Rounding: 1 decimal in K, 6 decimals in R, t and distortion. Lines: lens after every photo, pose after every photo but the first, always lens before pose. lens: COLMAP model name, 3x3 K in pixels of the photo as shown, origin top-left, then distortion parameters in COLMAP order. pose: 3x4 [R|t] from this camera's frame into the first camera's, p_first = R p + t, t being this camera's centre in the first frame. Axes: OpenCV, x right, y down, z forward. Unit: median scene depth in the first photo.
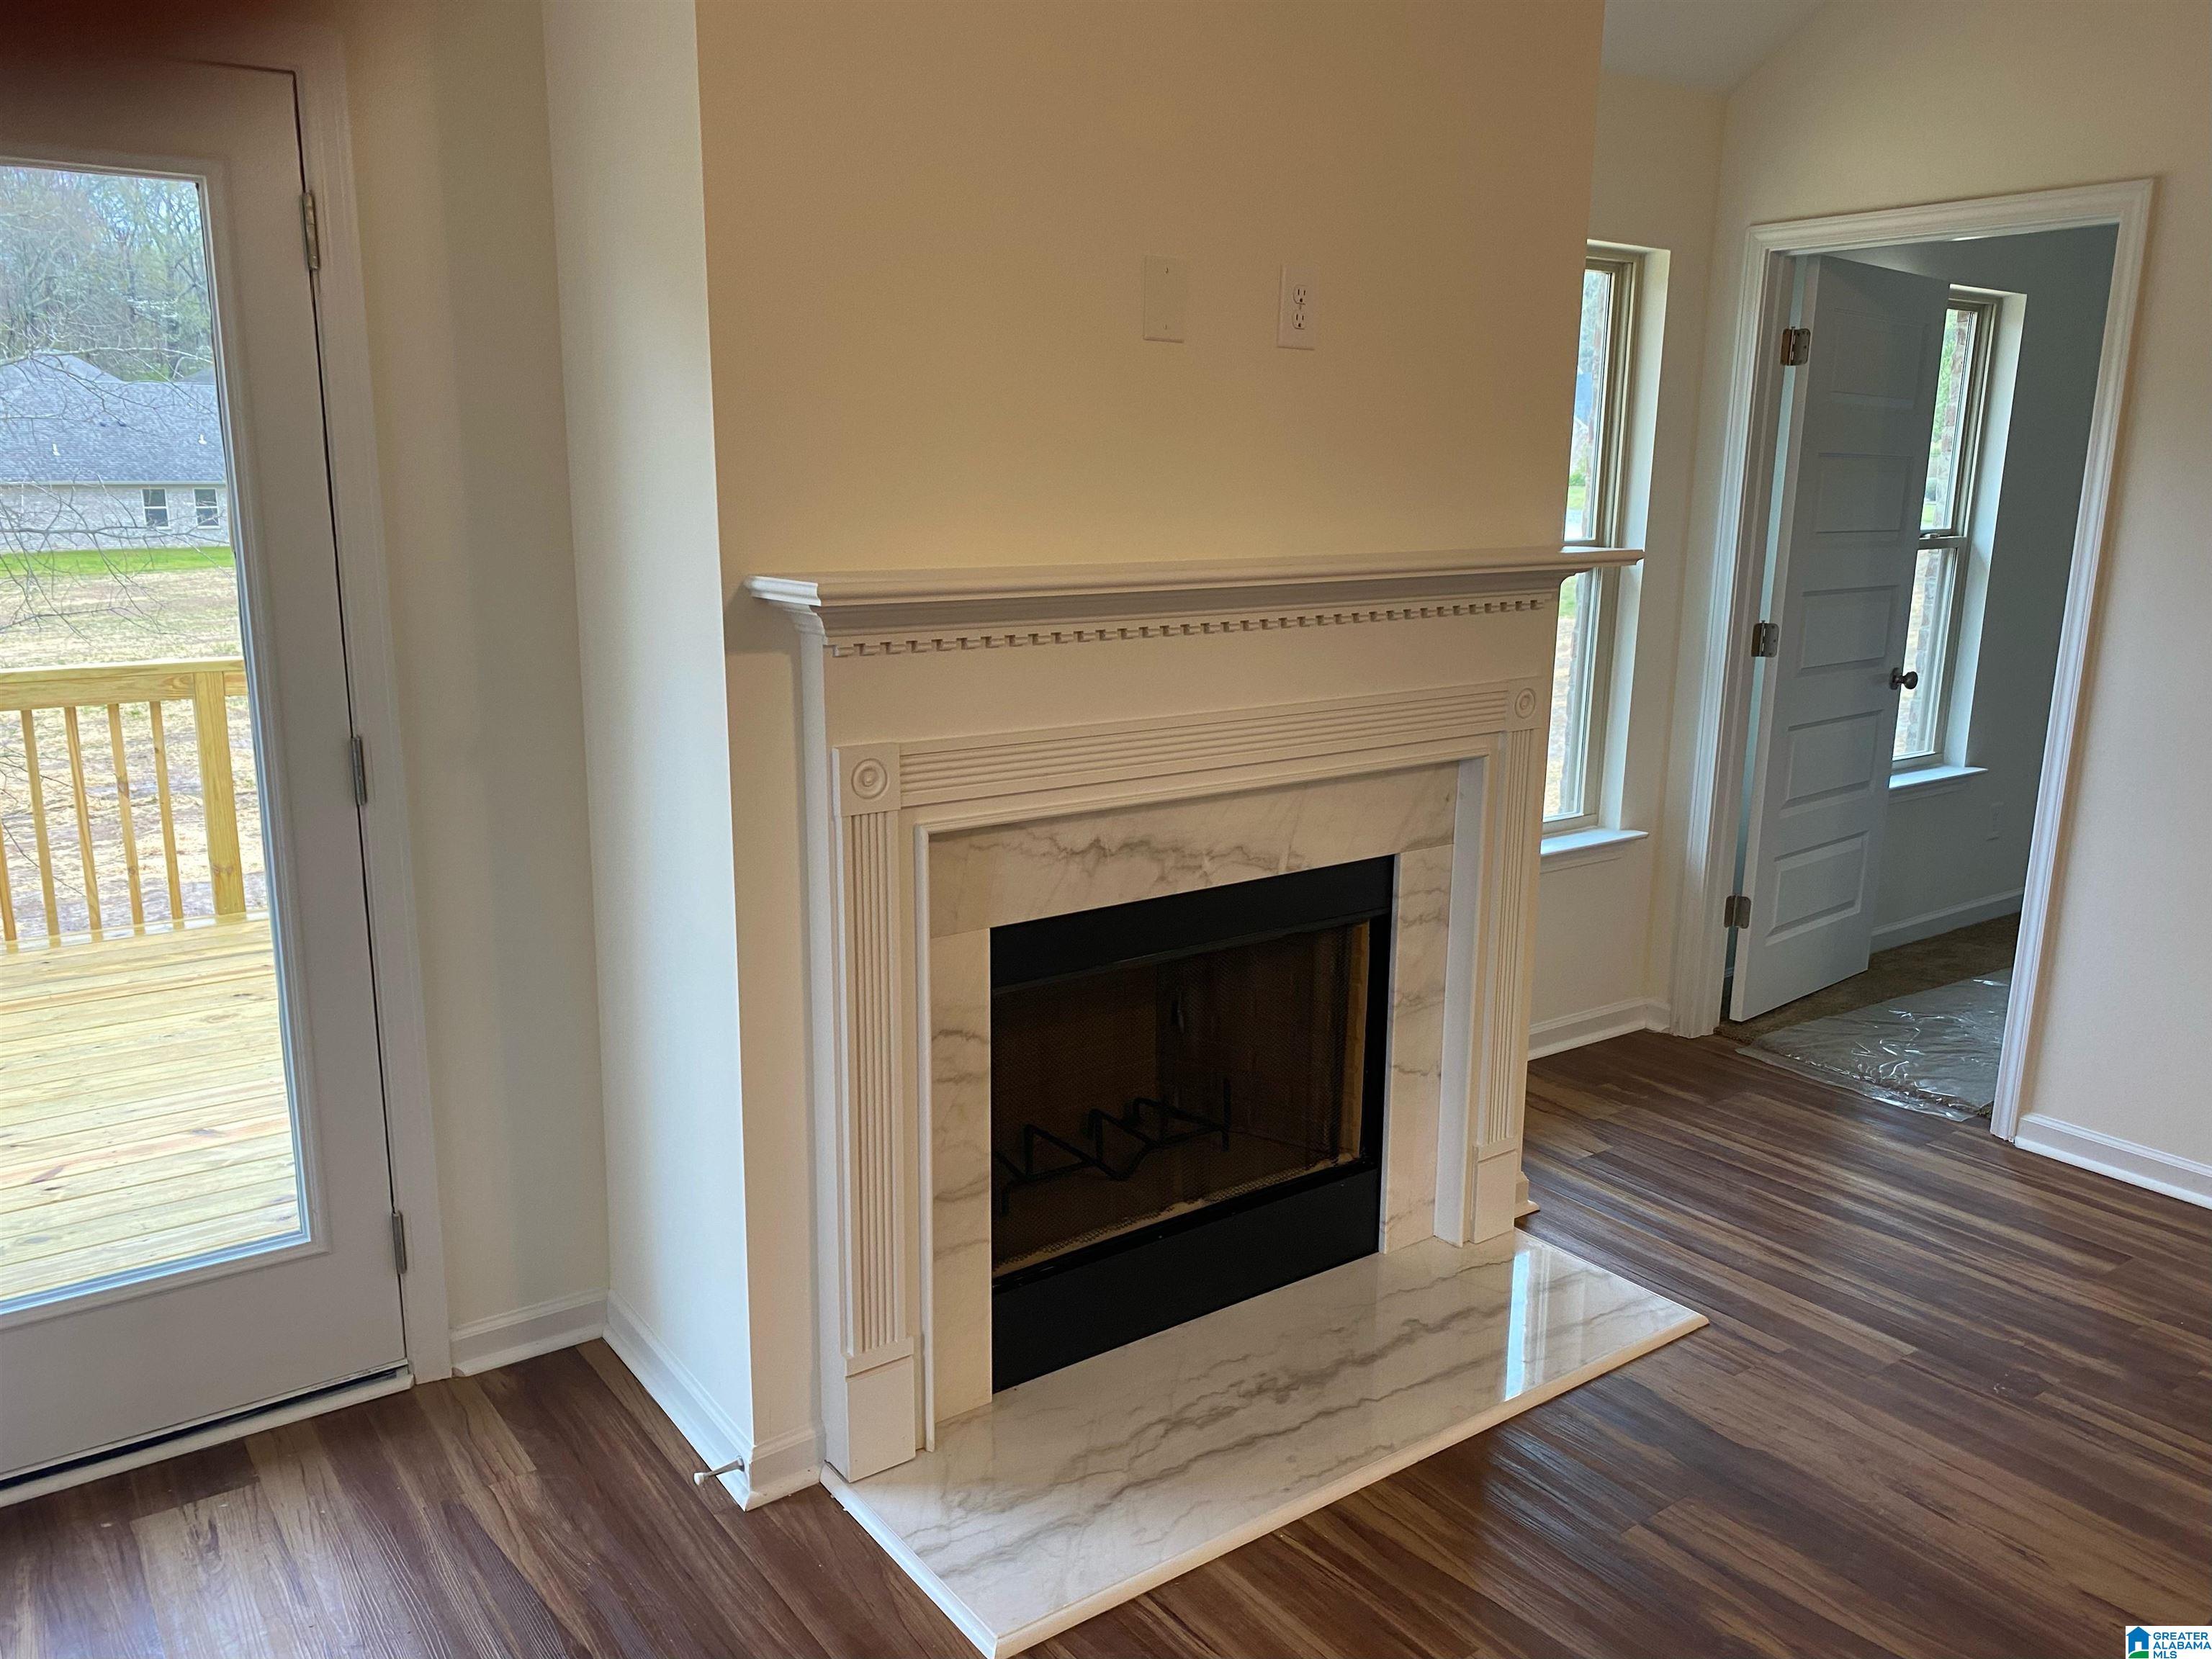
lens RADIAL K [[1691.6, 0, 1097.4], [0, 1691.6, 836.5], [0, 0, 1]] dist [0.057639, -0.004028]
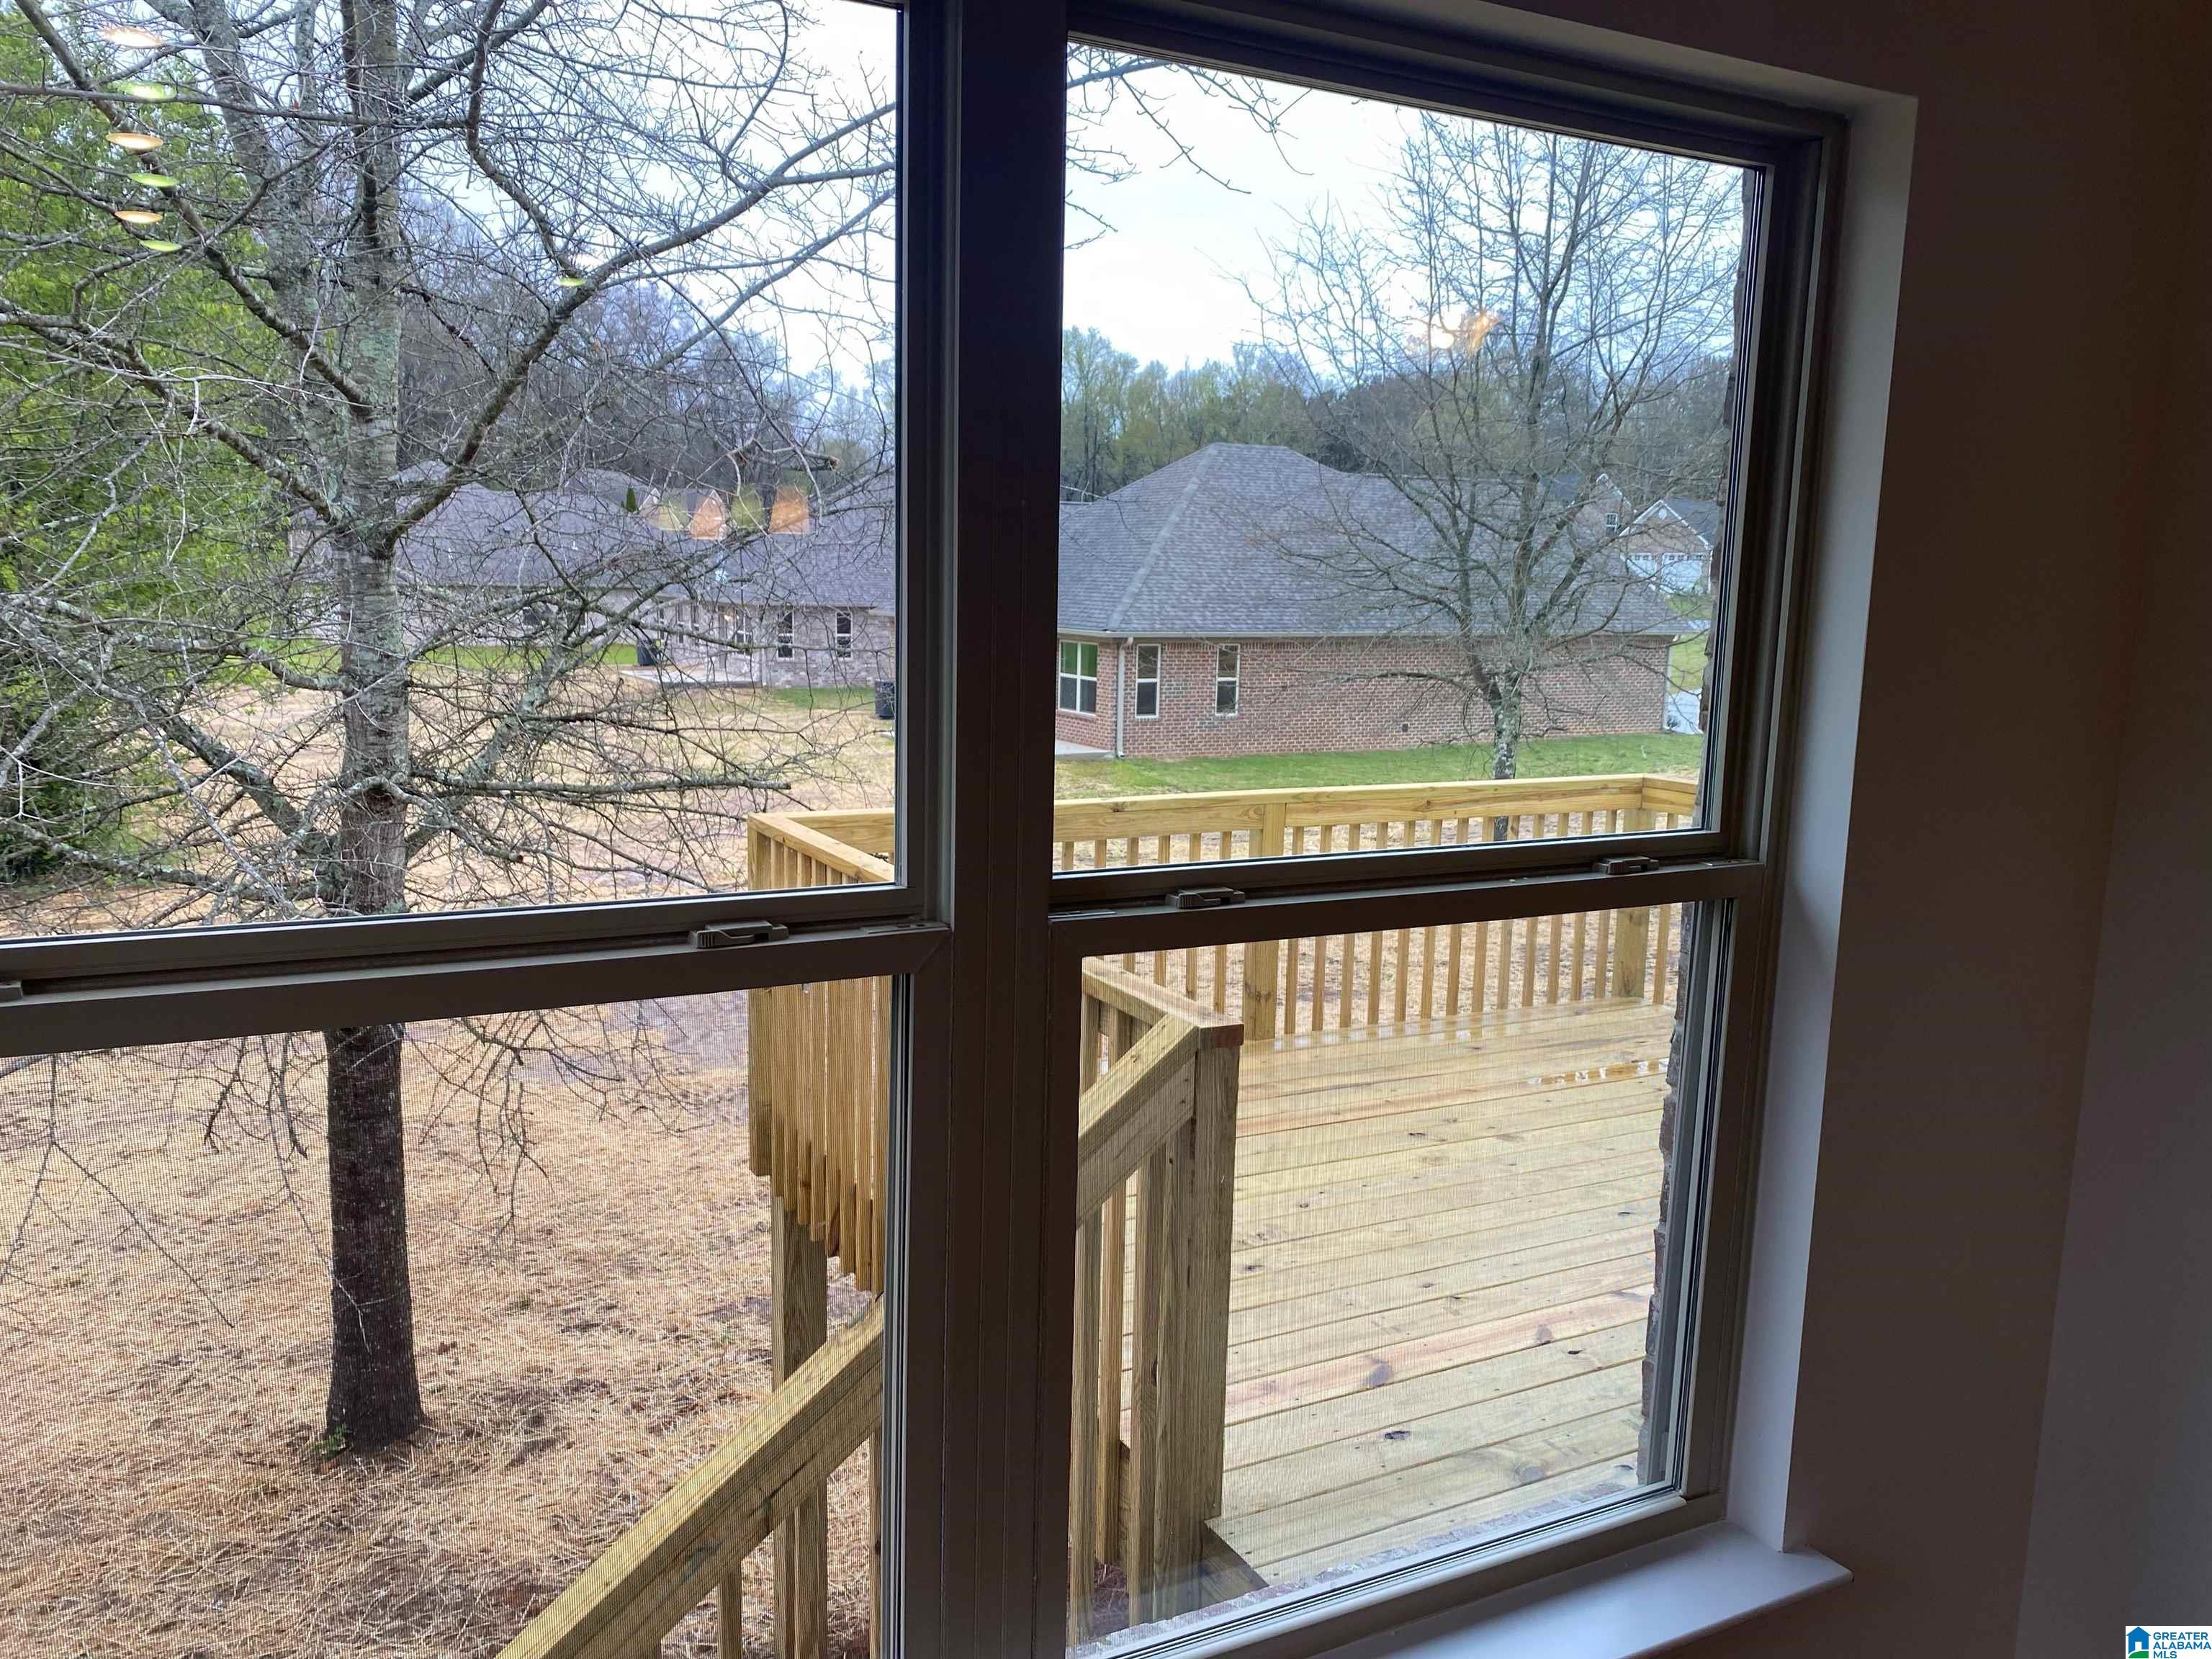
lens RADIAL K [[1691.6, 0, 1104.7], [0, 1691.6, 827.8], [0, 0, 1]] dist [0.057639, -0.004028]
pose [[0.979751, 0.013203, -0.199785, -0.555972], [-0.026944, 0.997441, -0.066216, -0.015859], [0.198400, 0.070258, 0.977600, -0.004714]]
